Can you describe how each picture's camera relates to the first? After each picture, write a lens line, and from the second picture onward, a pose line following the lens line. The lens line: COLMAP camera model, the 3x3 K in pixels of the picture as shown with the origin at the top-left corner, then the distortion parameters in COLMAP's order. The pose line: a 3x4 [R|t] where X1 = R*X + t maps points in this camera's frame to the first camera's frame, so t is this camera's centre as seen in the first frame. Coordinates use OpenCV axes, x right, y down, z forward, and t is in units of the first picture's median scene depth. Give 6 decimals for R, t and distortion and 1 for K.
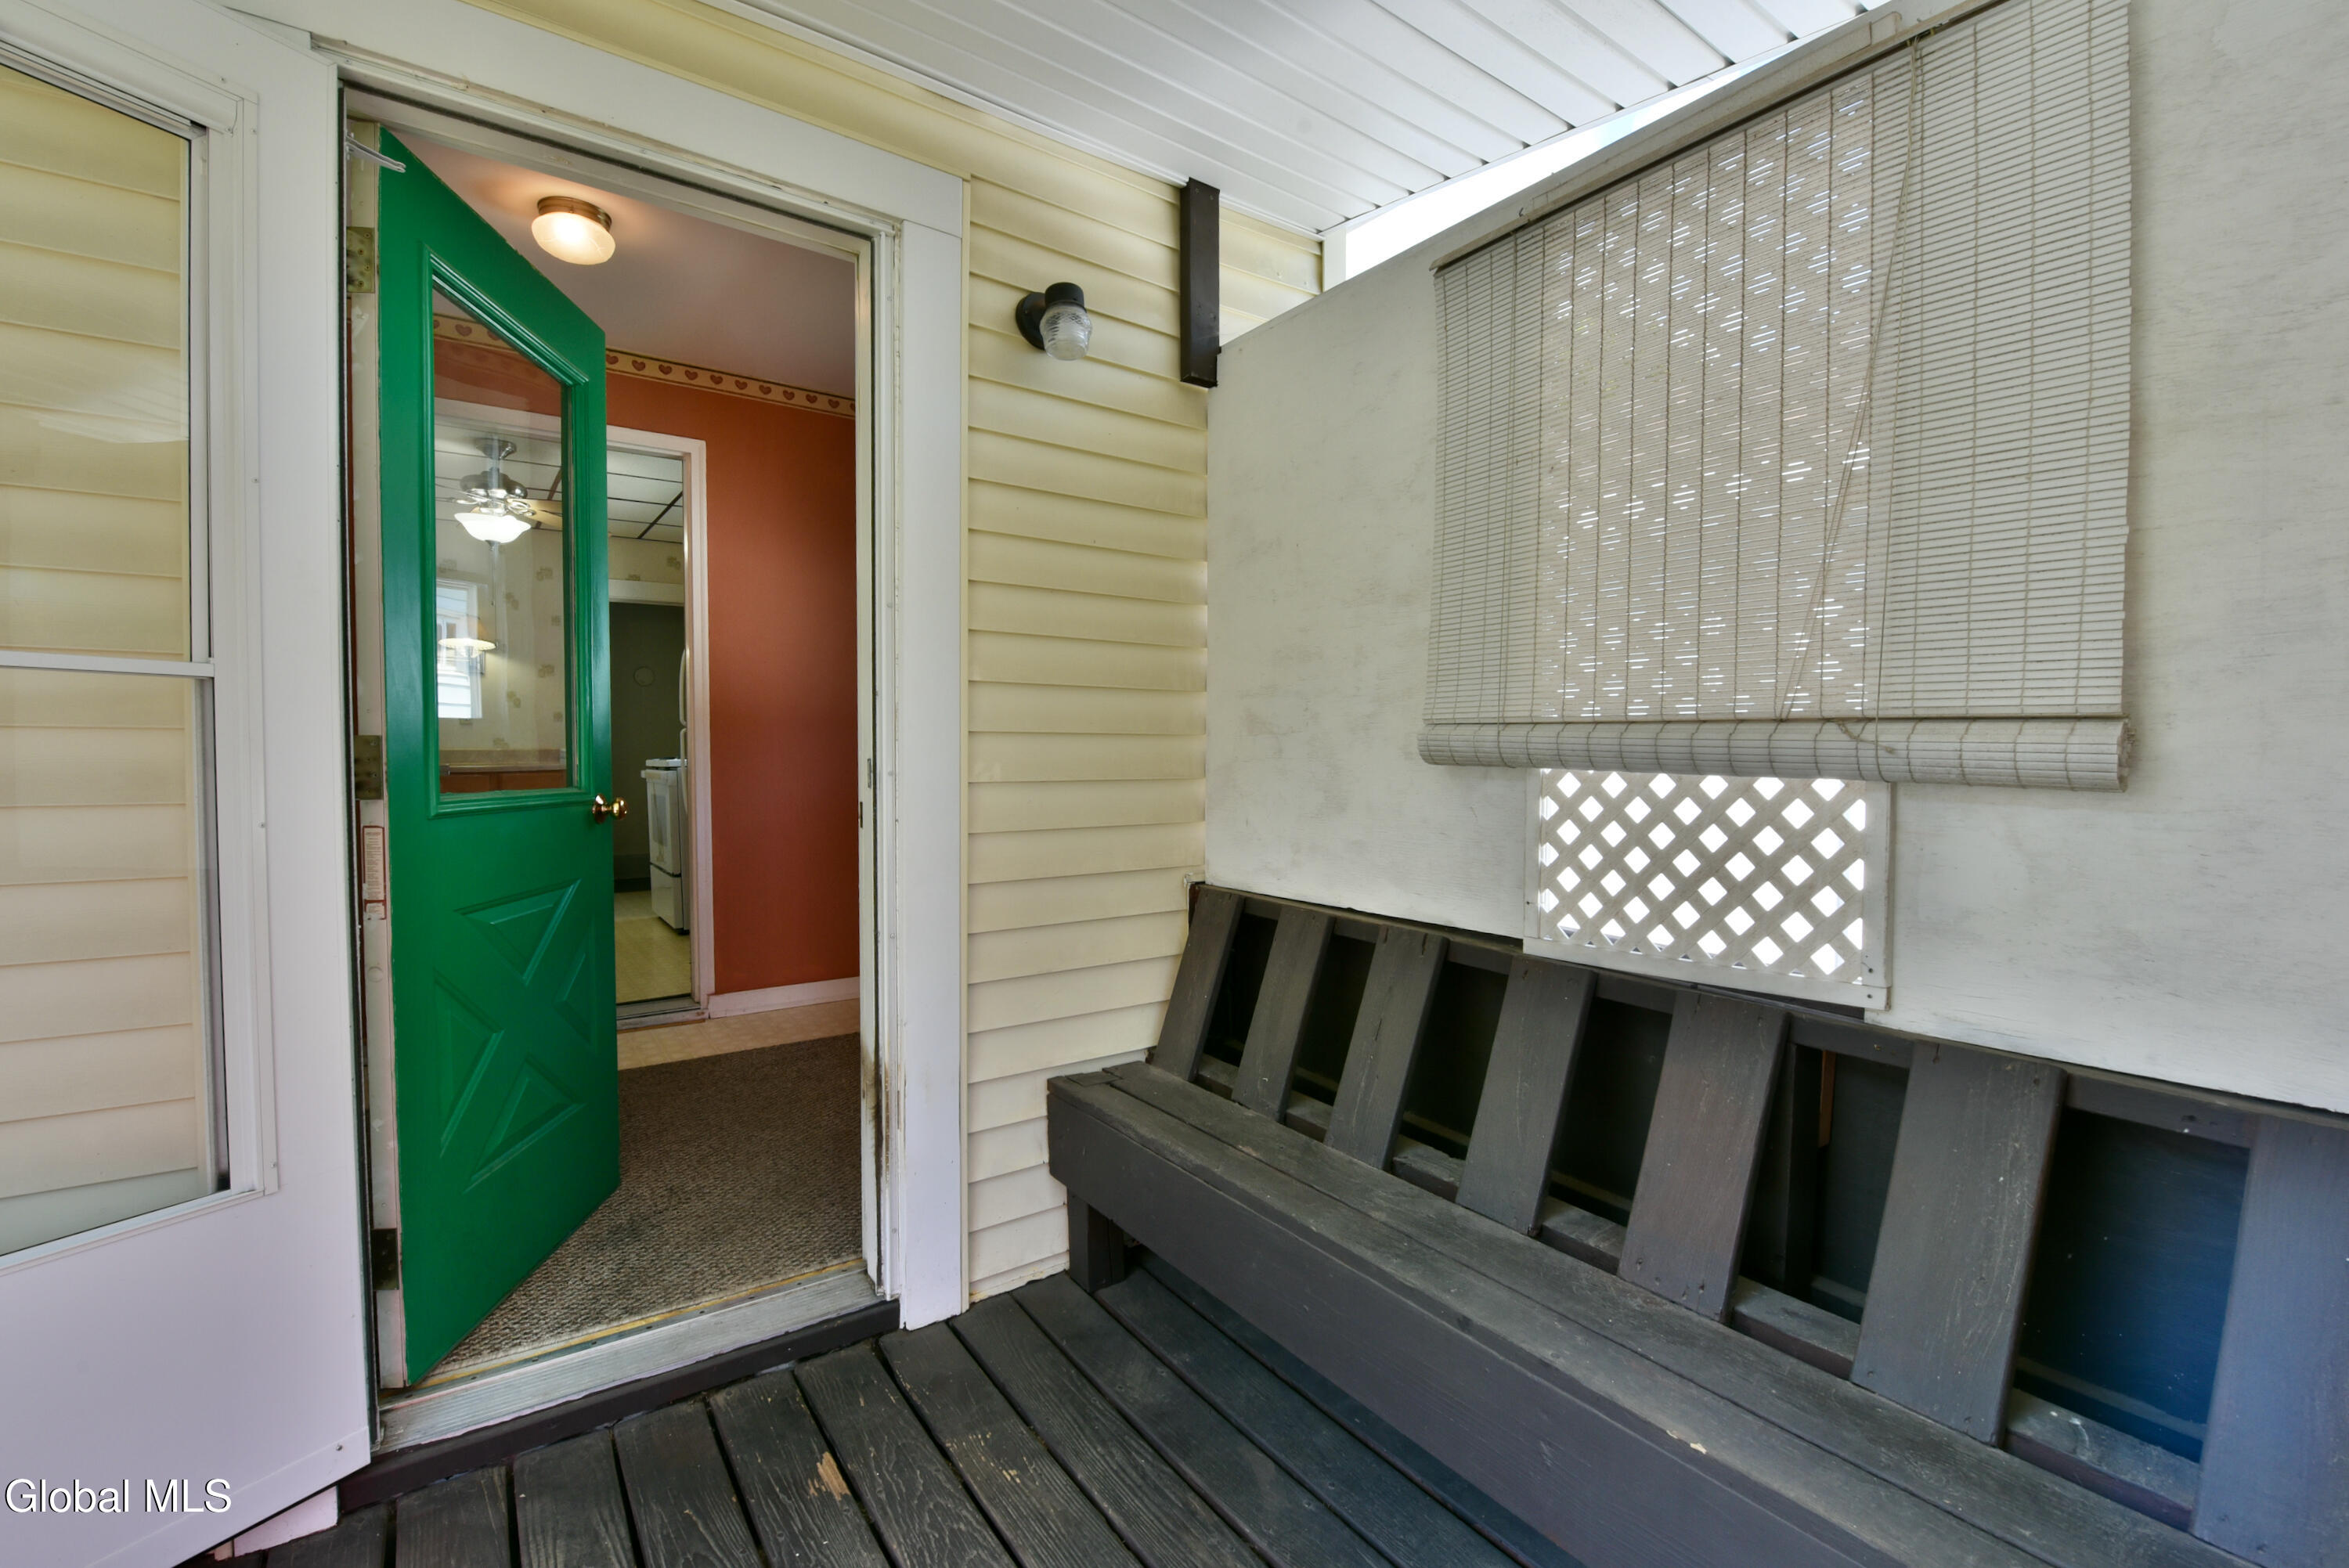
lens RADIAL K [[1013.1, 0, 1174.5], [0, 1013.1, 784.0], [0, 0, 1]] dist [-0.020406, 0.000034]
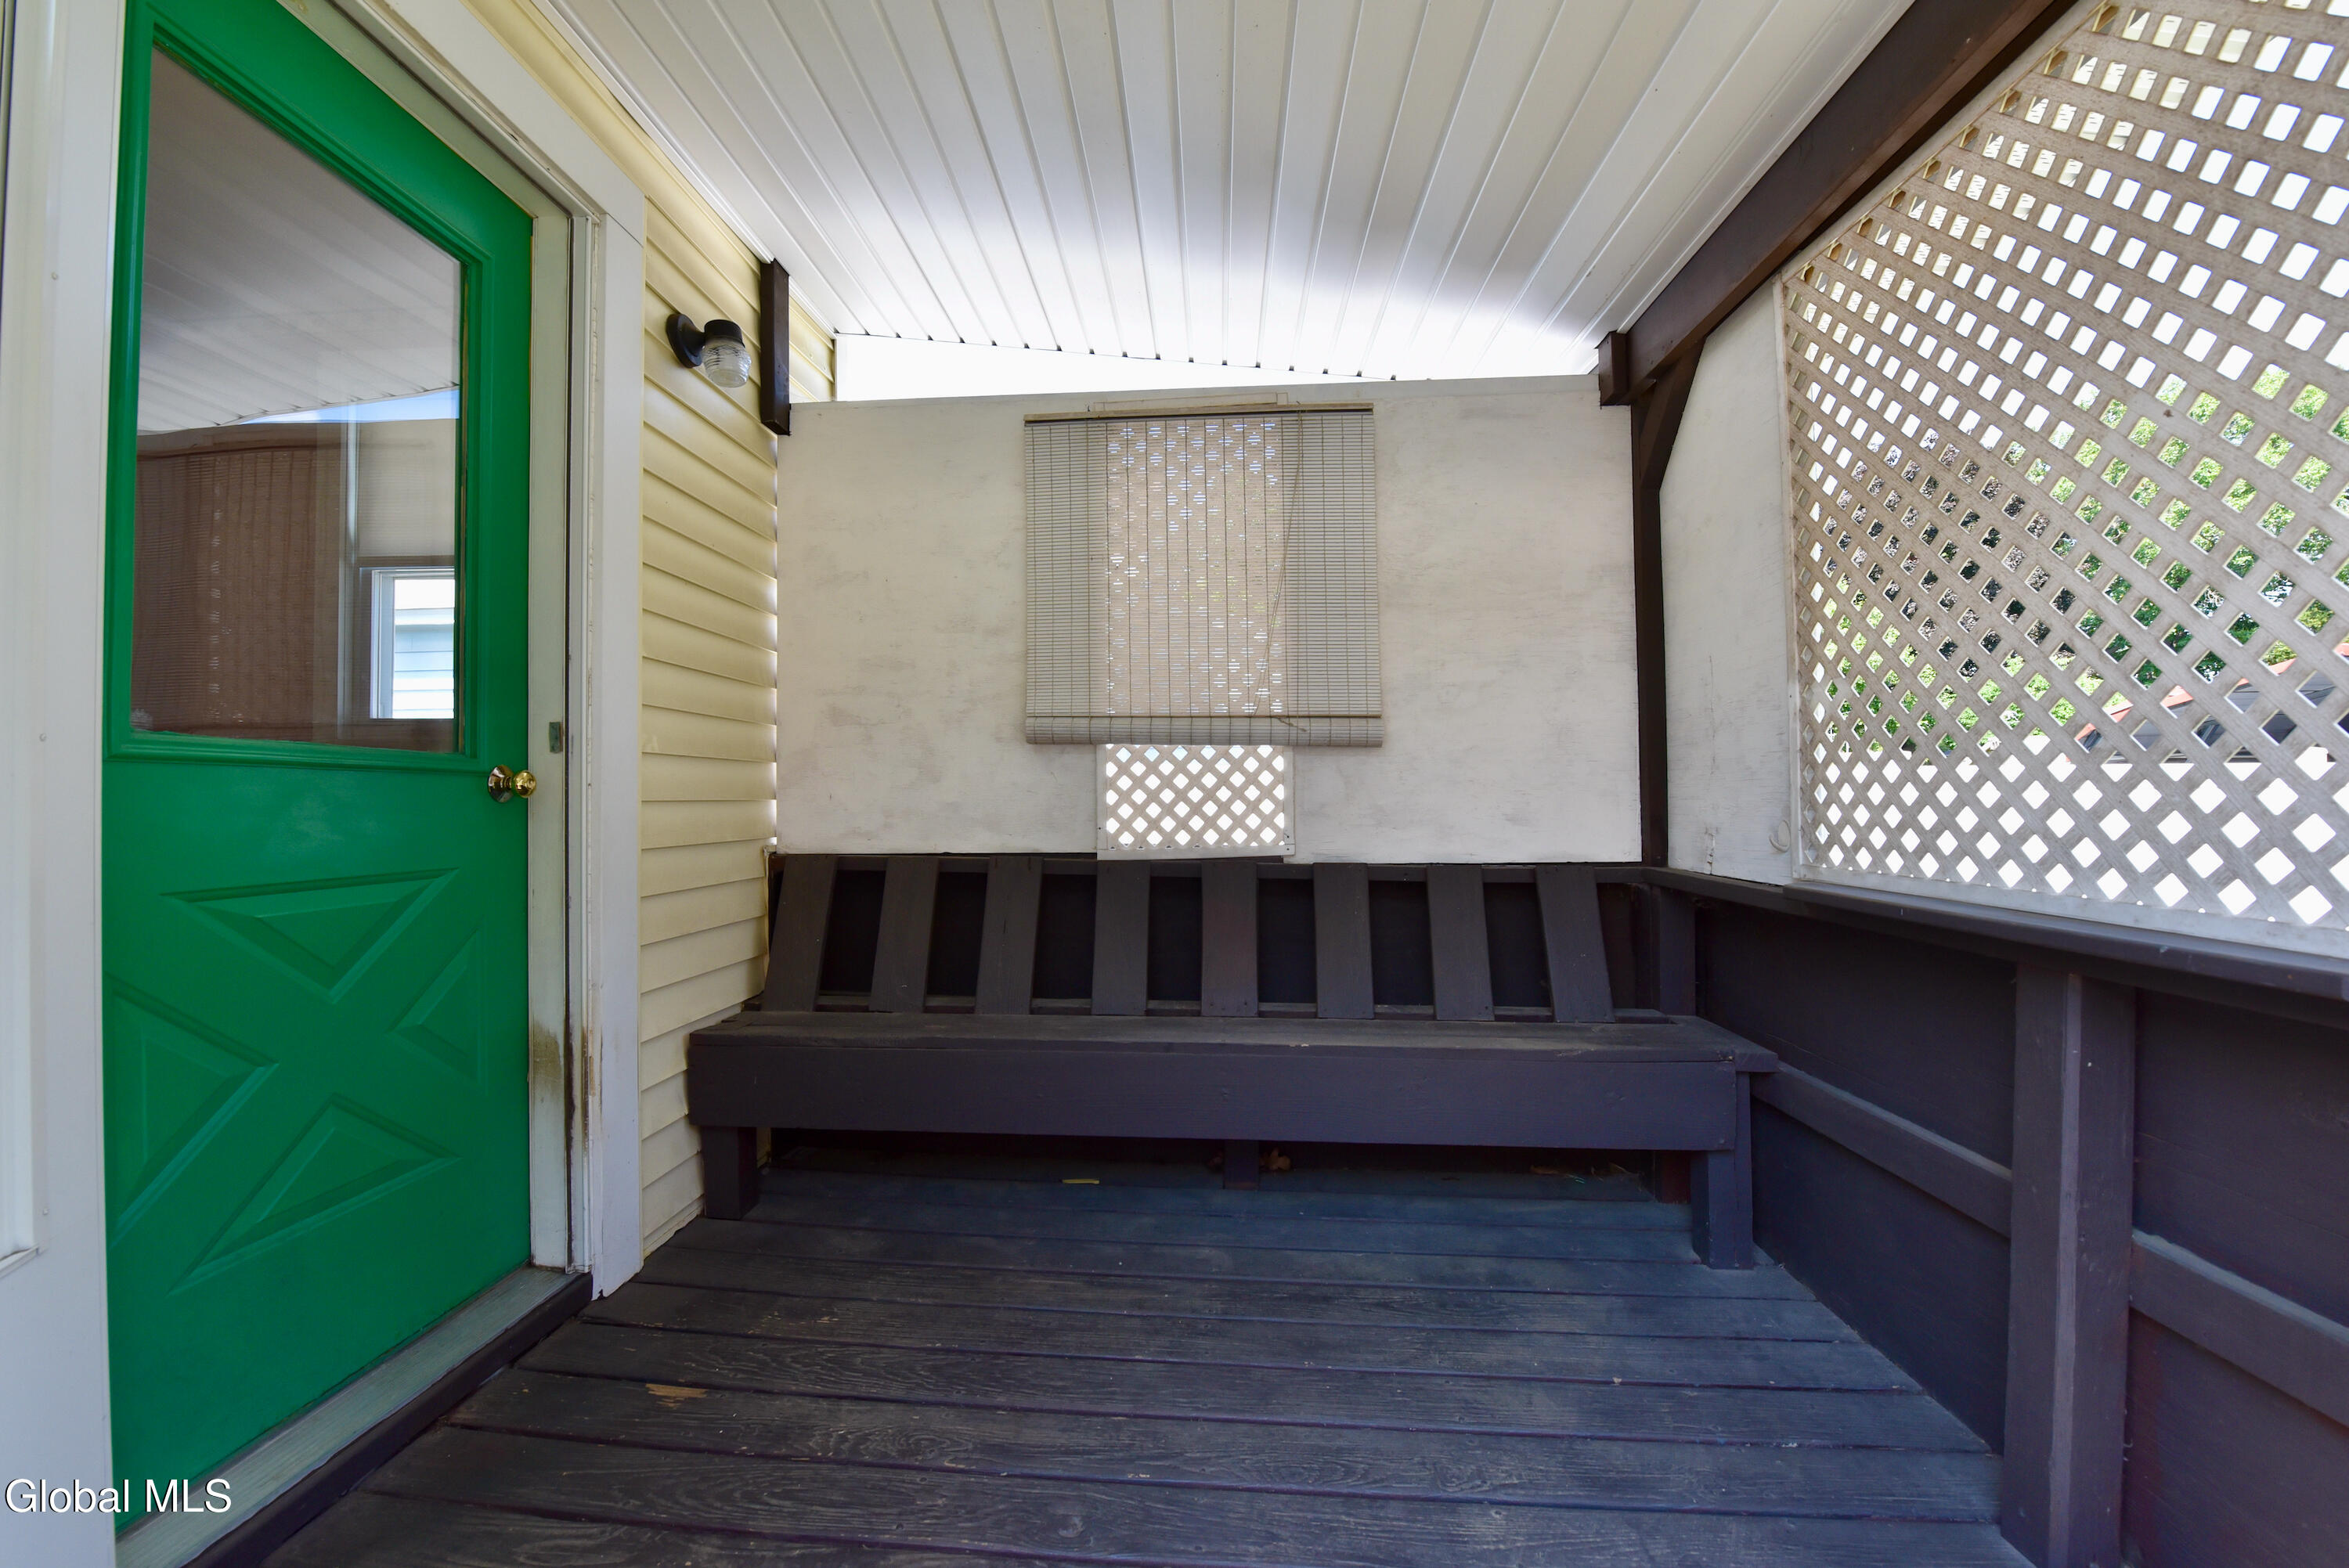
lens RADIAL K [[946.3, 0, 1174.5], [0, 946.3, 784.0], [0, 0, 1]] dist [-0.023540, 0.000057]
pose [[0.628640, 0.008000, 0.777656, -0.733056], [0.033348, 0.998750, -0.037231, 0.103999], [-0.776981, 0.049338, 0.627587, -0.047068]]
